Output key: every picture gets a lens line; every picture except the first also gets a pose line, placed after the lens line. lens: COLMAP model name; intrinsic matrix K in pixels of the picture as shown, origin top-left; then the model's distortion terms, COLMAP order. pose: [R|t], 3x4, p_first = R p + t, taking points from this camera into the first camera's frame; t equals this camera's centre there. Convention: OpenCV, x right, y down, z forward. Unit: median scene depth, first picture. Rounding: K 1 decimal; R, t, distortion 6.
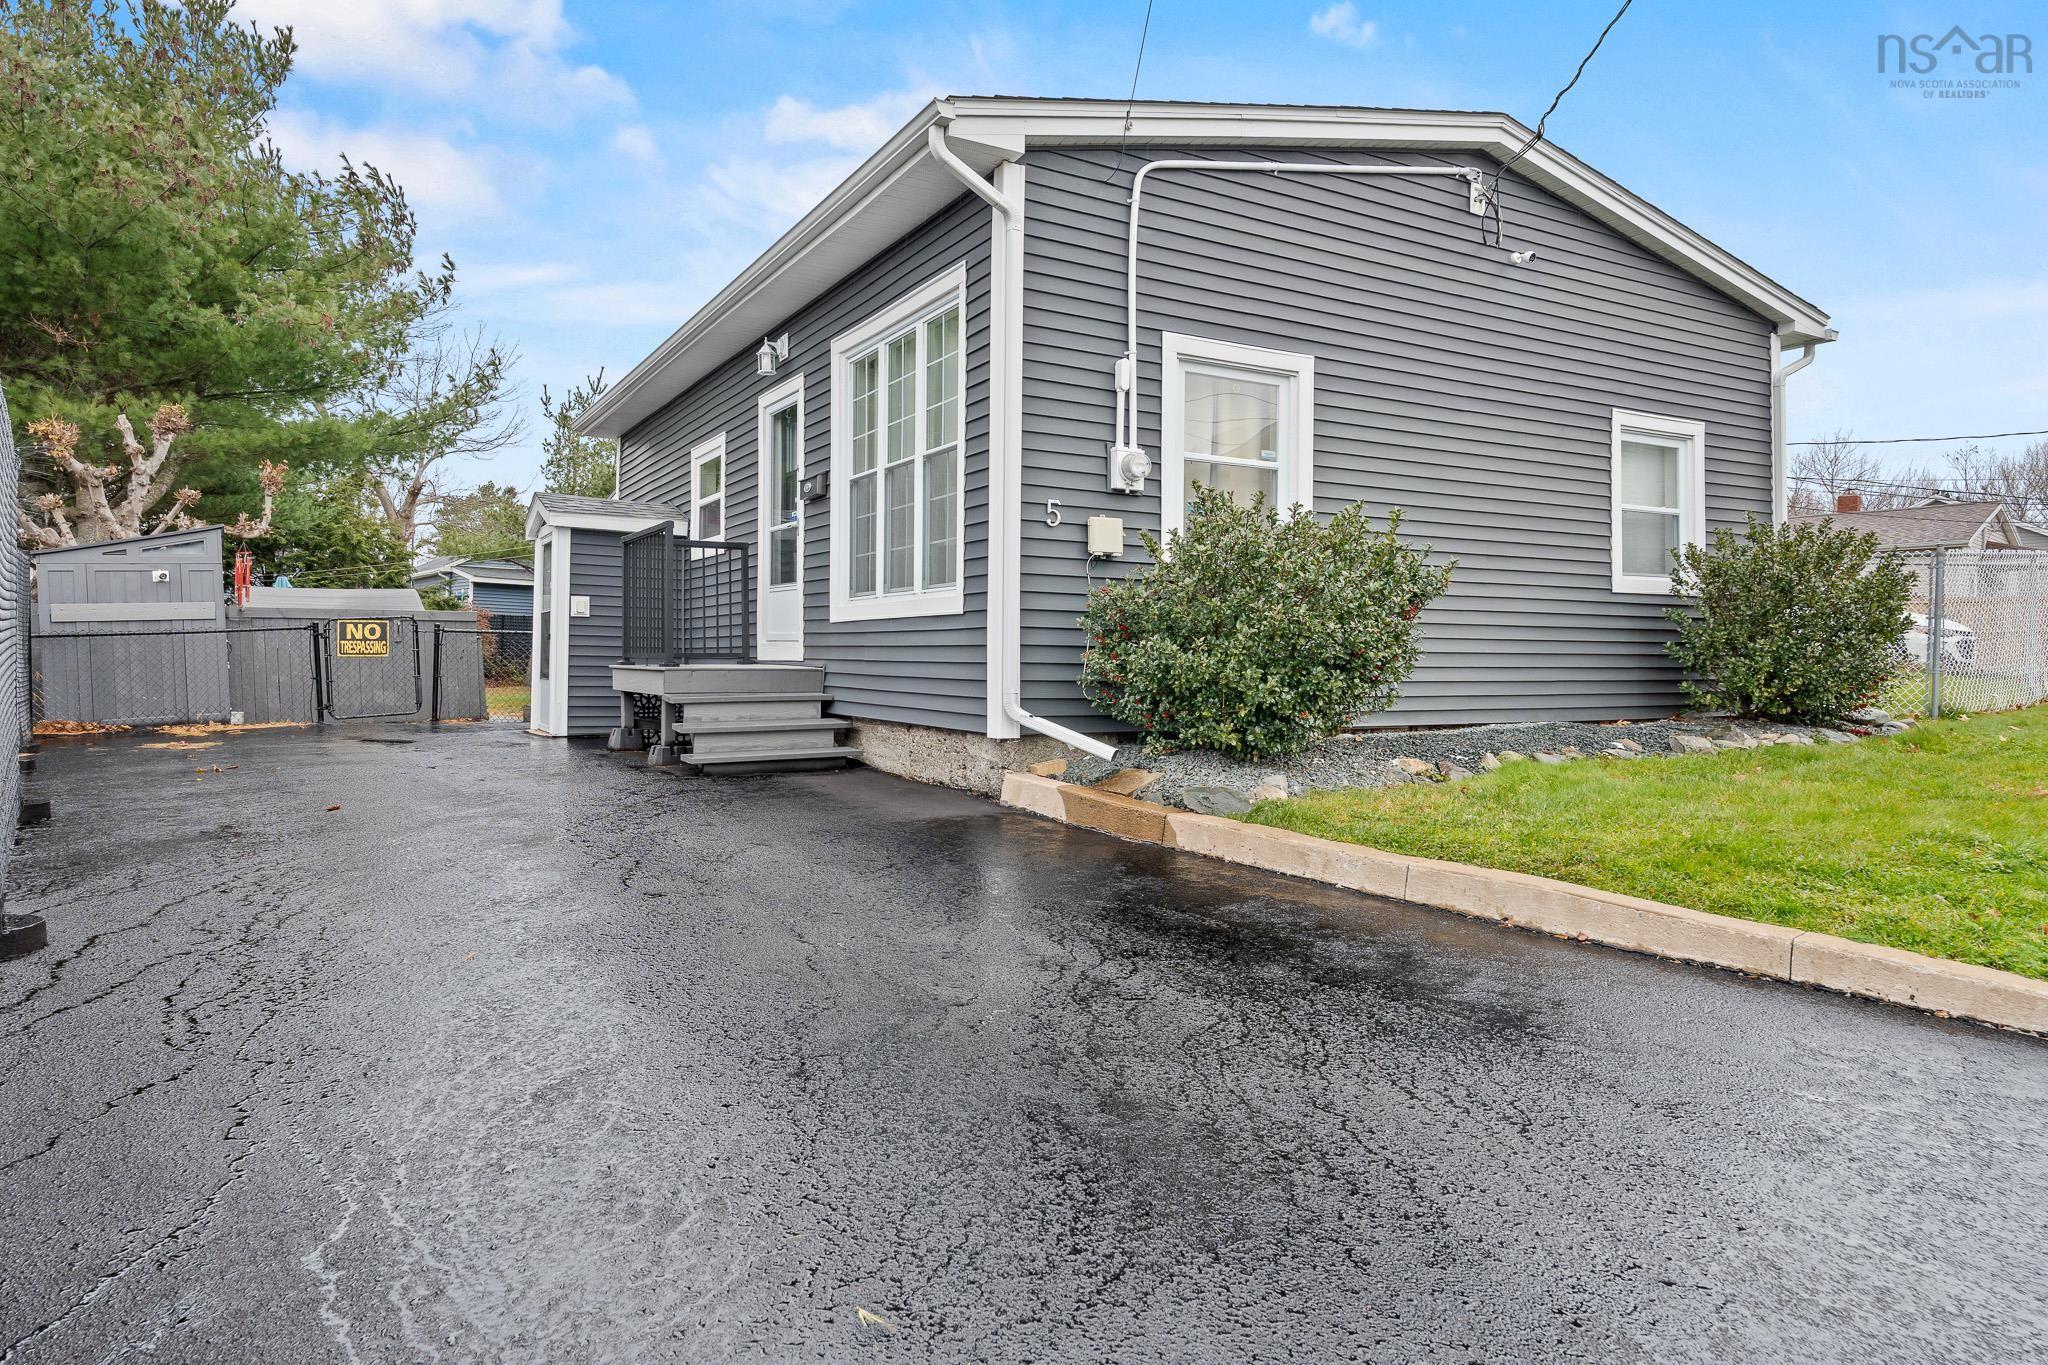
lens RADIAL K [[1188.2, 0, 1023.9], [0, 1188.2, 673.7], [0, 0, 1]] dist [-0.004284, 0.003425]
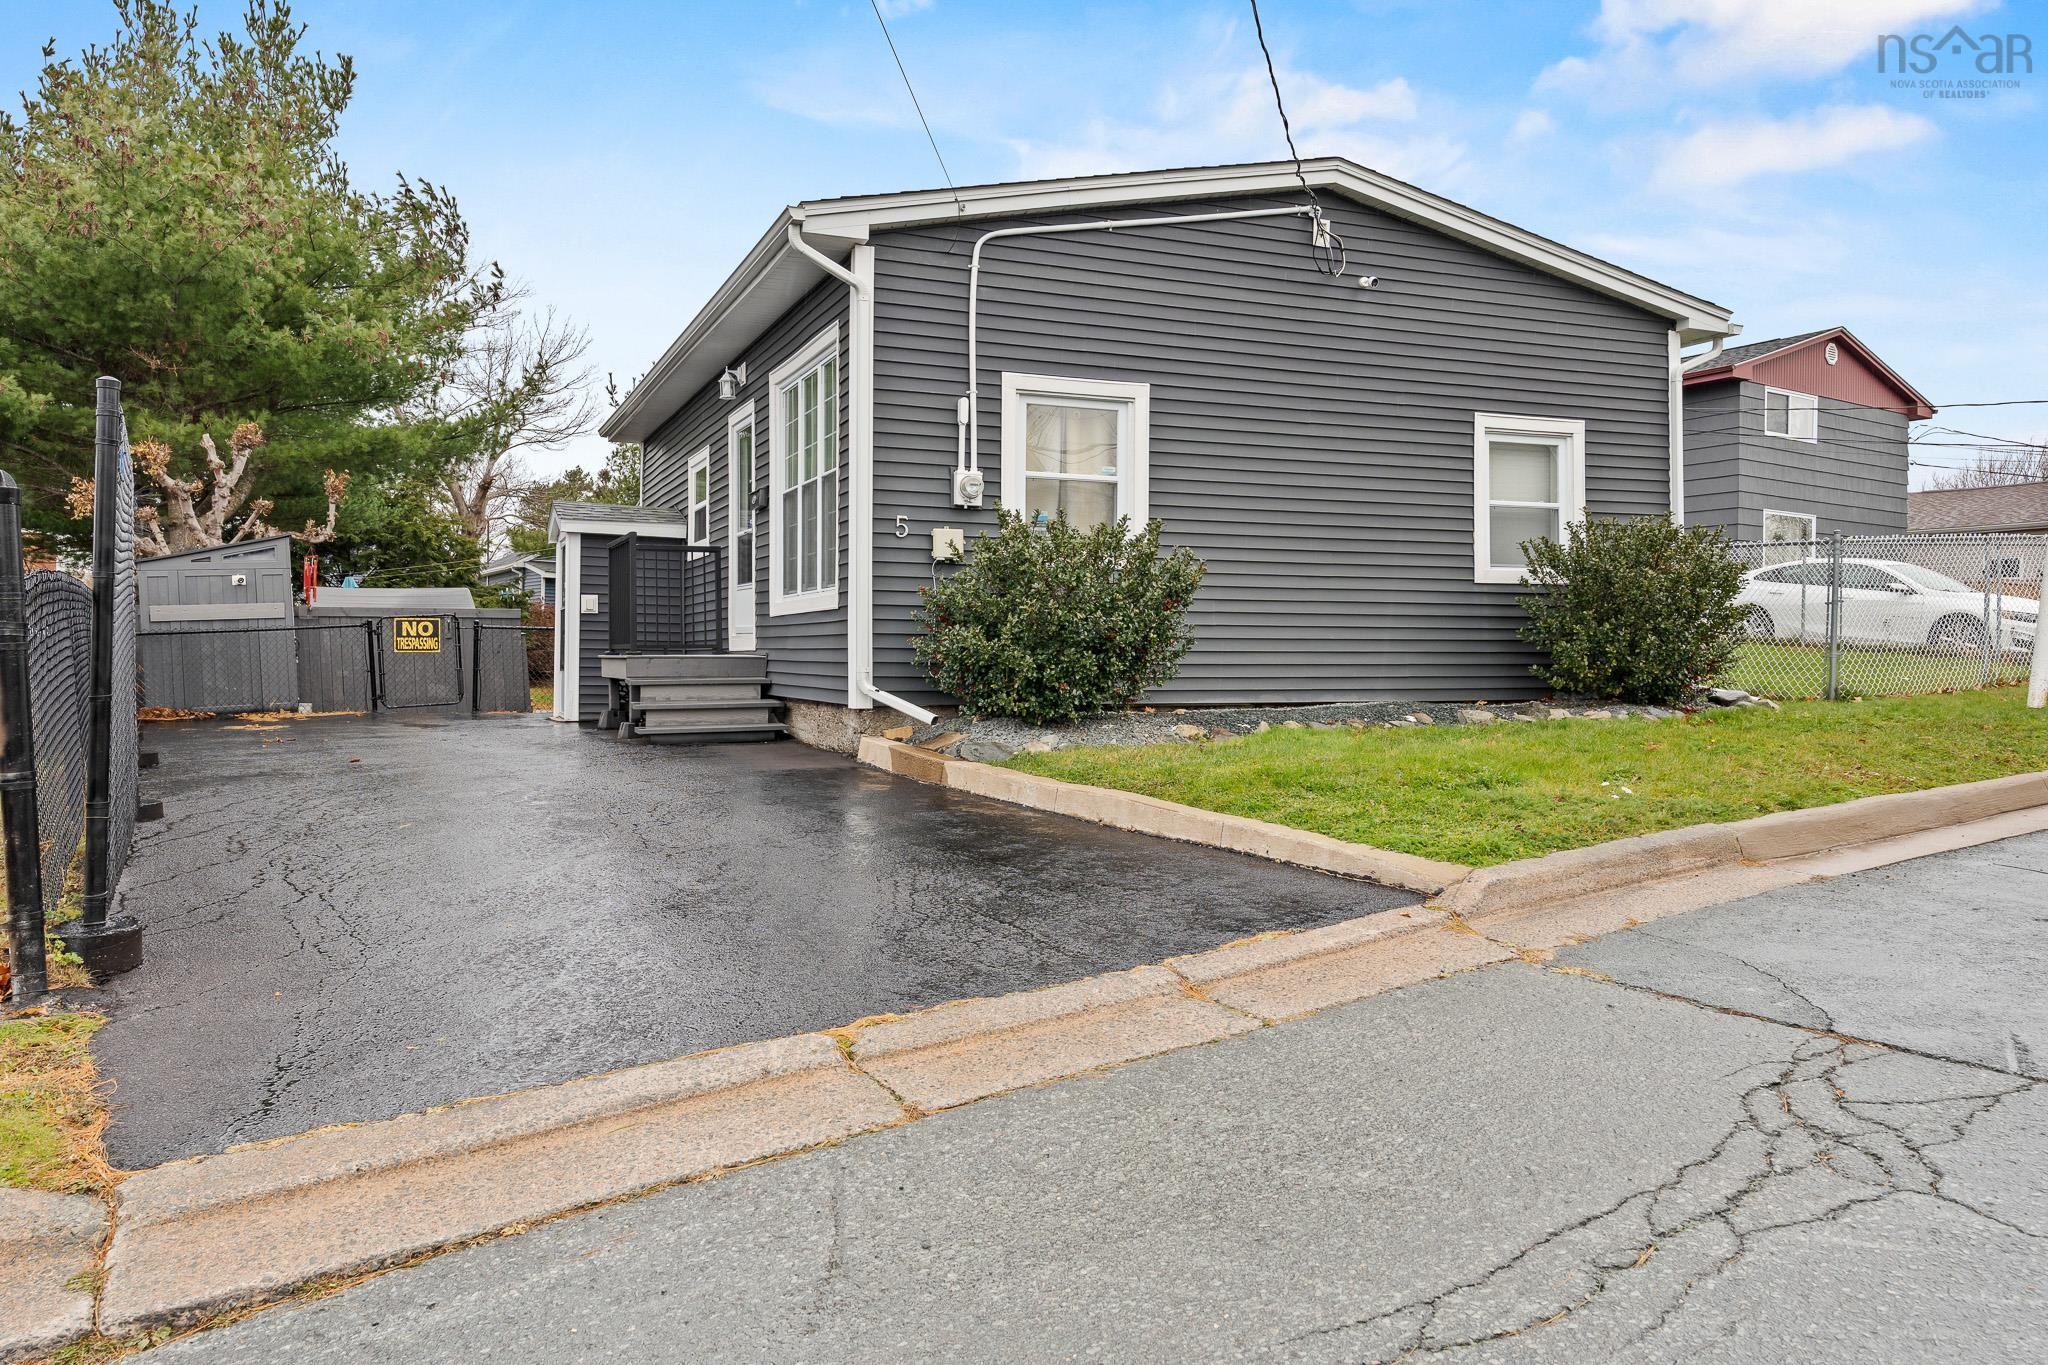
lens RADIAL K [[1409.7, 0, 1032.0], [0, 1409.7, 689.0], [0, 0, 1]] dist [-0.001048, 0.001526]
pose [[0.992524, -0.001952, -0.122036, 0.235169], [0.003040, 0.999957, 0.008731, 0.014777], [0.122014, -0.009037, 0.992487, -0.304797]]
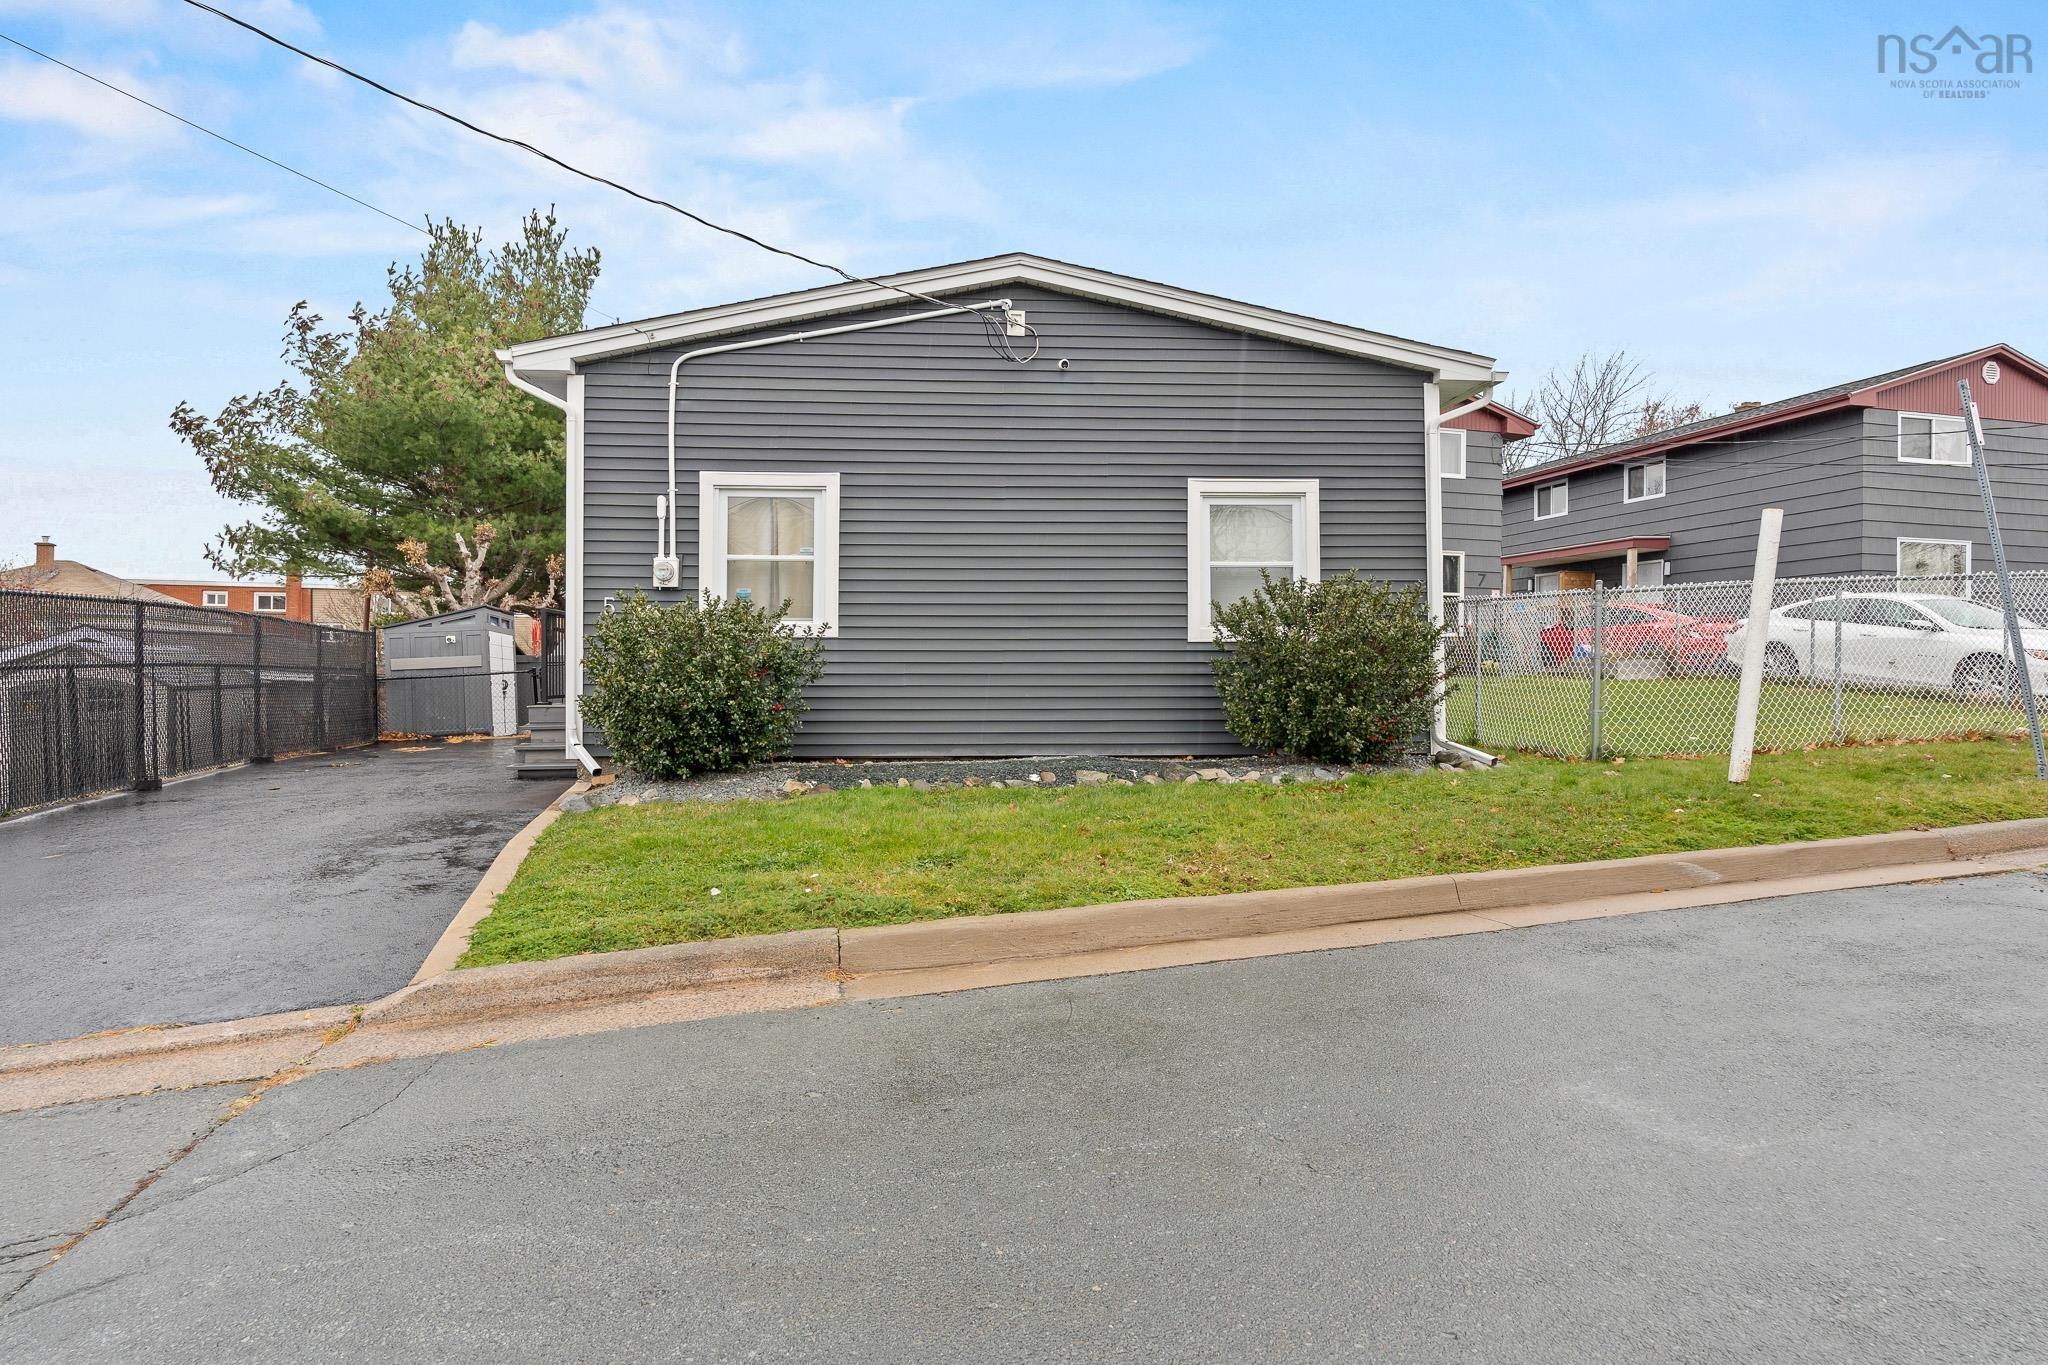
lens RADIAL K [[1142.2, 0, 1024.0], [0, 1142.2, 682.5], [0, 0, 1]] dist [-0.005782, -0.000171]
pose [[0.907333, -0.003027, -0.420402, 0.756674], [0.000809, 0.999985, -0.005452, -0.022717], [0.420412, 0.004607, 0.907322, -0.045592]]
